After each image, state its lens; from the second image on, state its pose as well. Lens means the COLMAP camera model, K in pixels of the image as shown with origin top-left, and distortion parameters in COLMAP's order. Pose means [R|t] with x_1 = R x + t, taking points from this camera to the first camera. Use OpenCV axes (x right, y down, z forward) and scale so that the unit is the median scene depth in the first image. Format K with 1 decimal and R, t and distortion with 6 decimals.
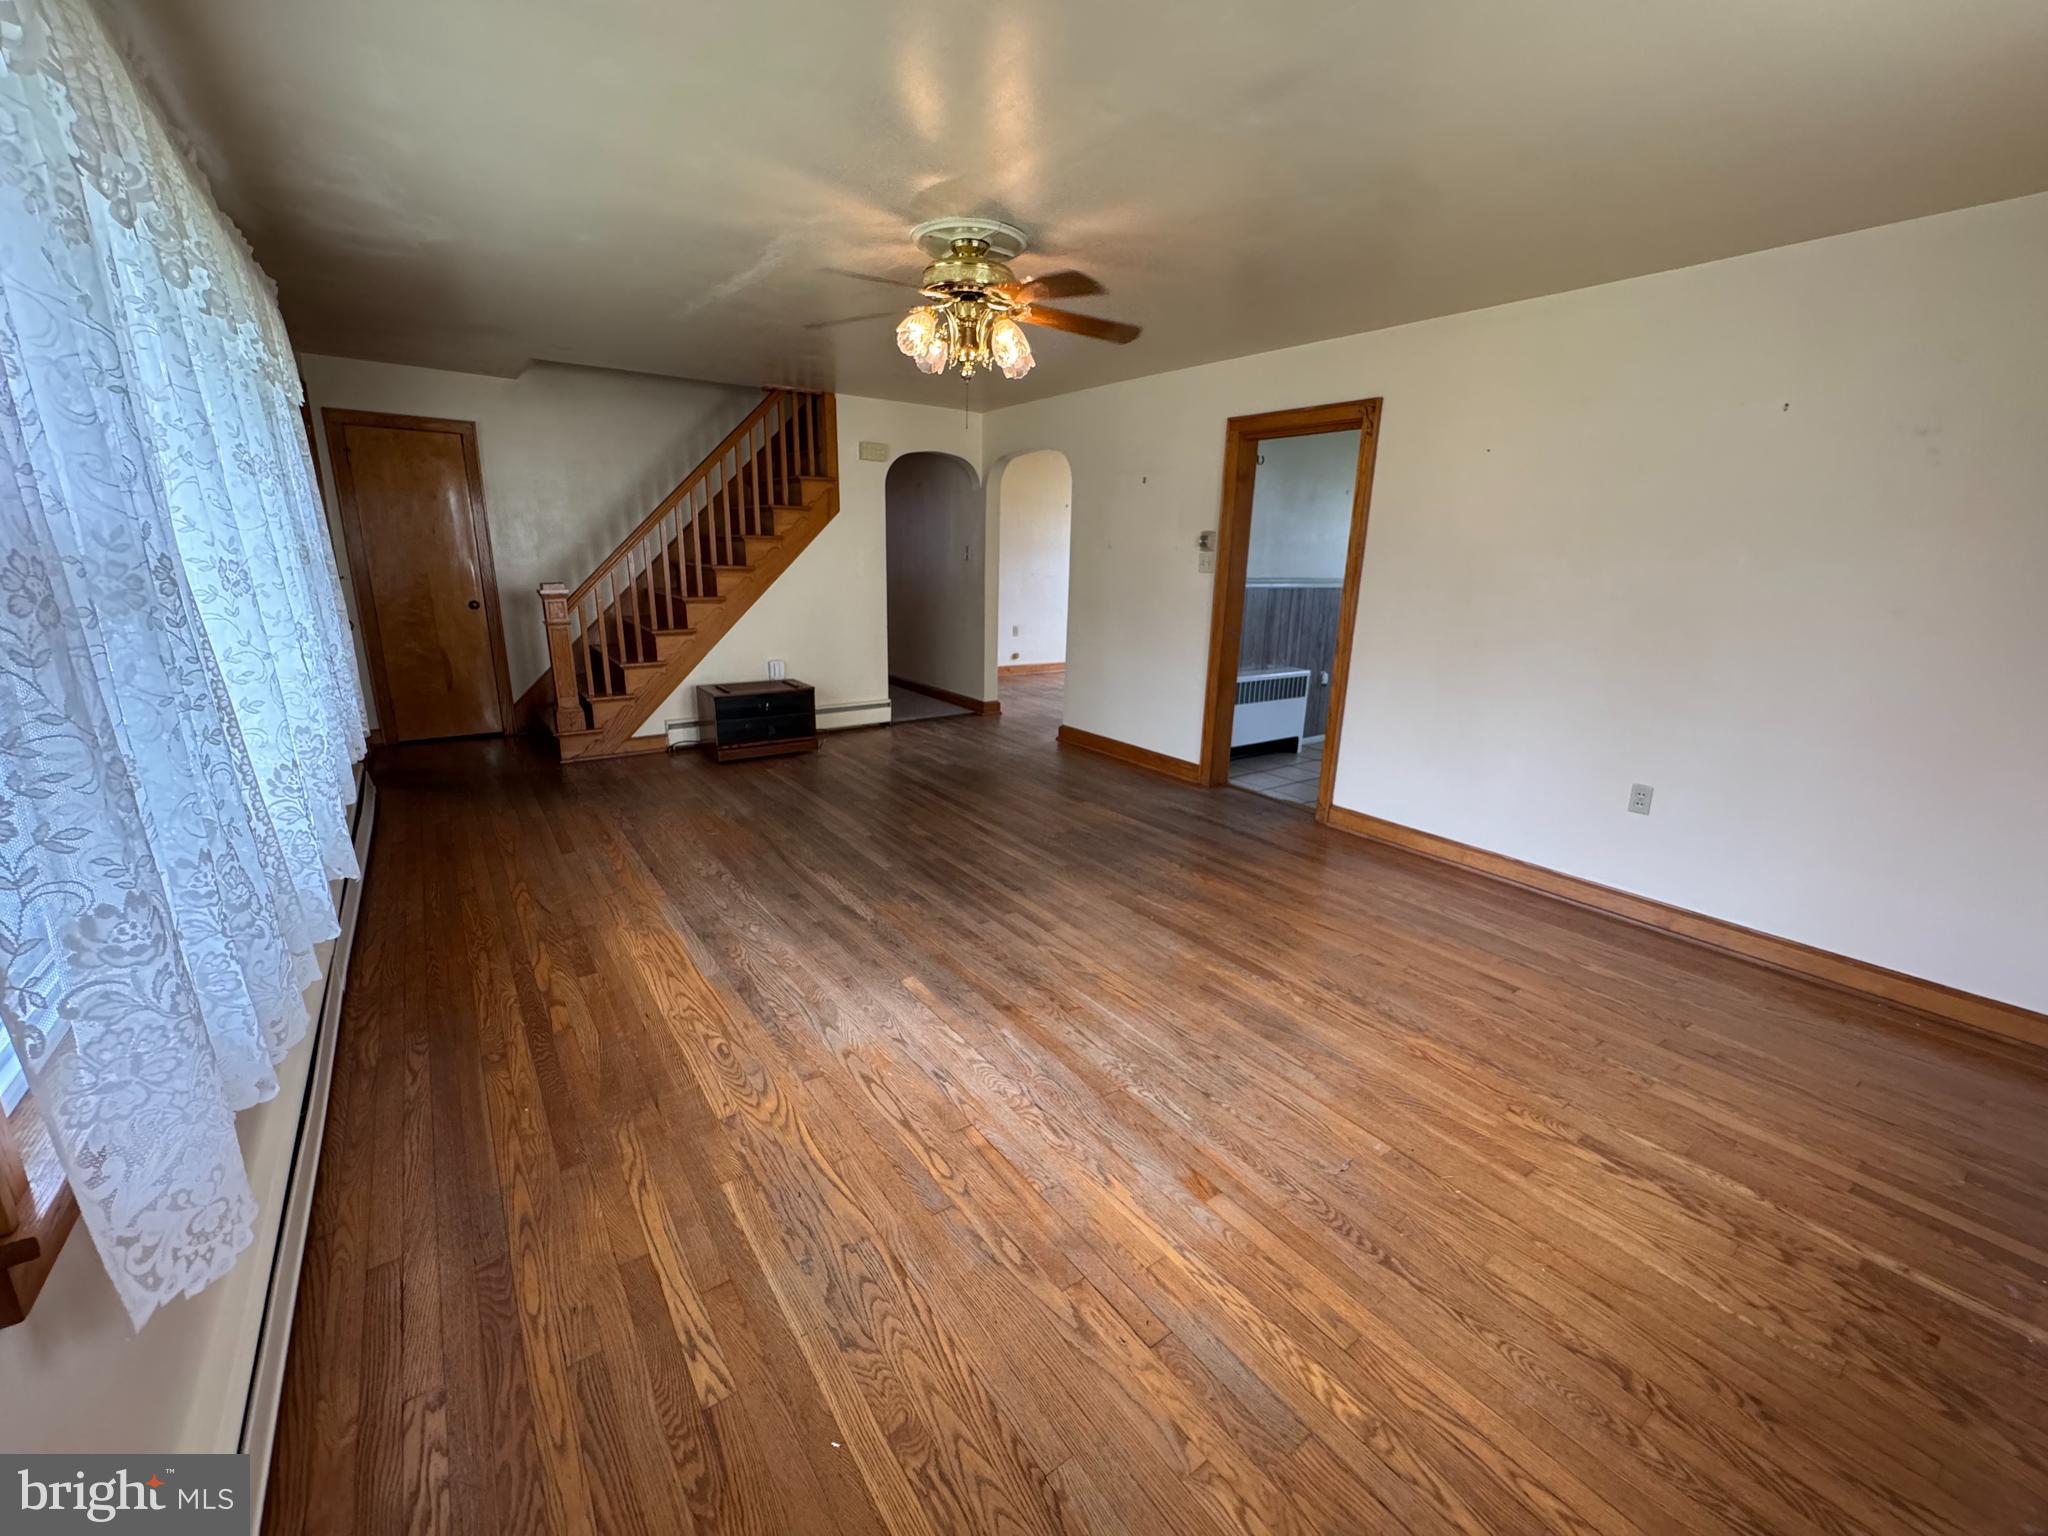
lens RADIAL K [[828.3, 0, 1023.8], [0, 828.3, 770.5], [0, 0, 1]] dist [-0.002077, 0.000304]
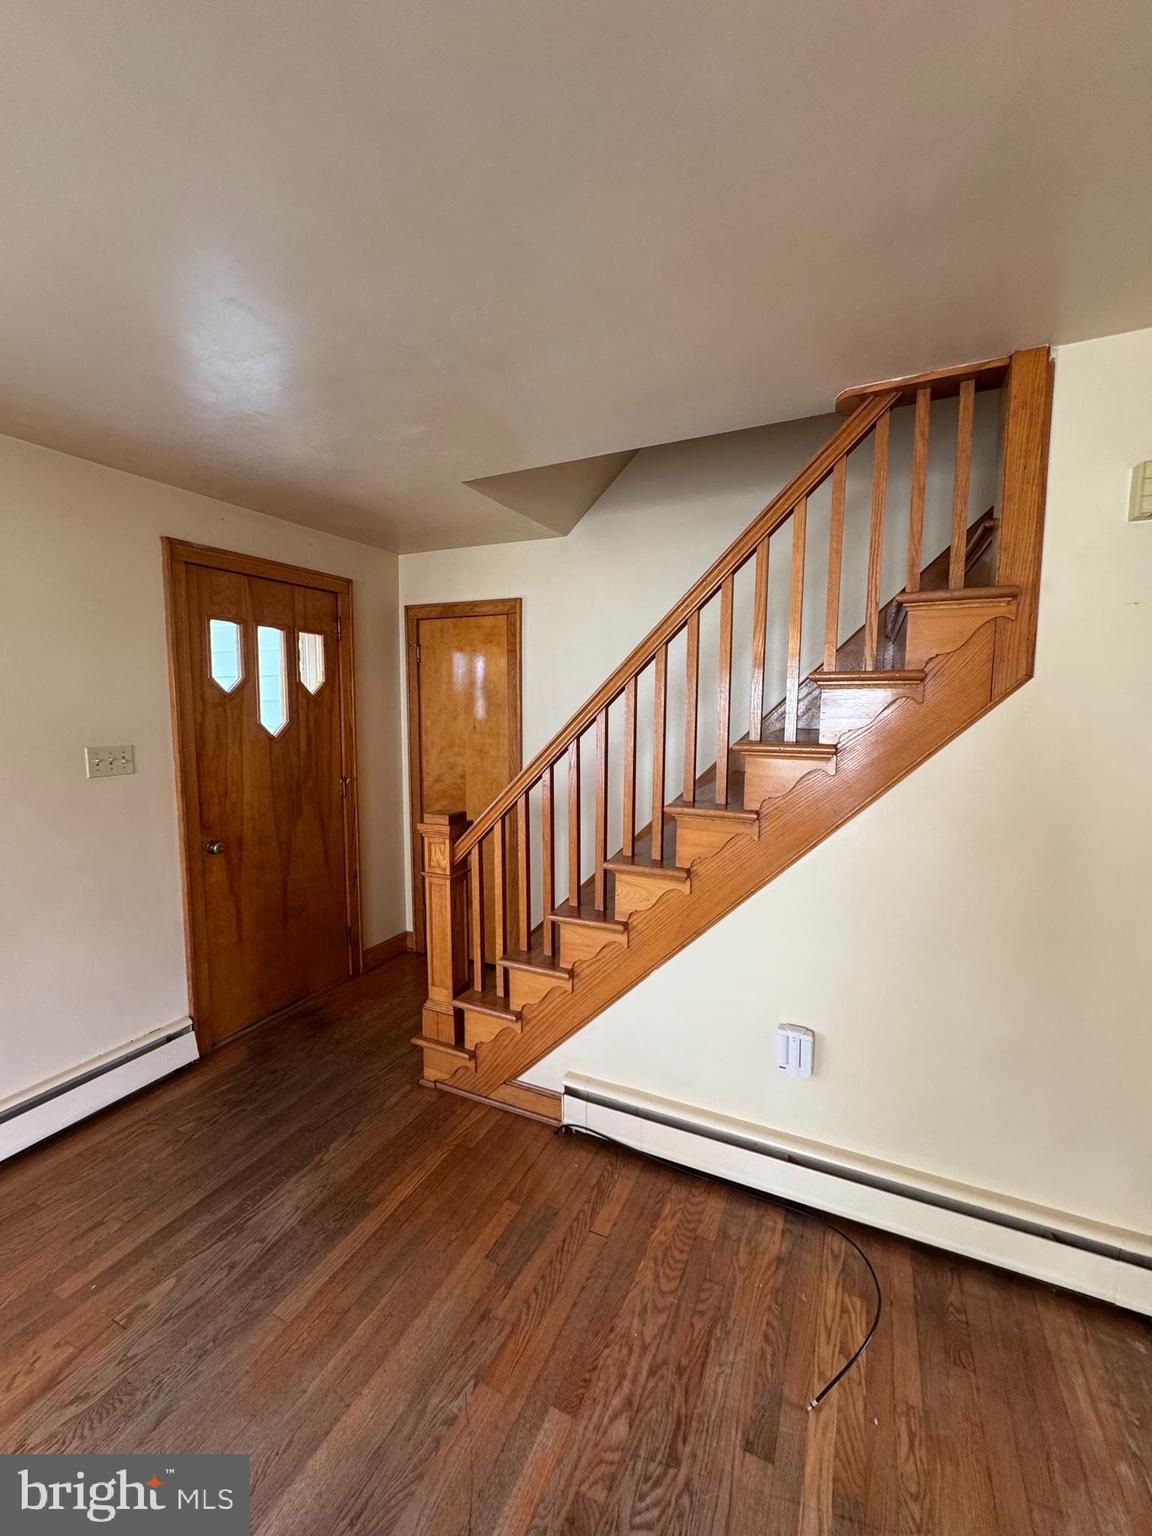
lens RADIAL K [[621.2, 0, 580.3], [0, 621.2, 766.6], [0, 0, 1]] dist [-0.002077, 0.000304]
pose [[0.486299, 0.065682, -0.871320, -0.125208], [-0.219034, 0.974497, -0.048787, -0.330376], [0.845894, 0.214574, 0.488284, 1.070875]]
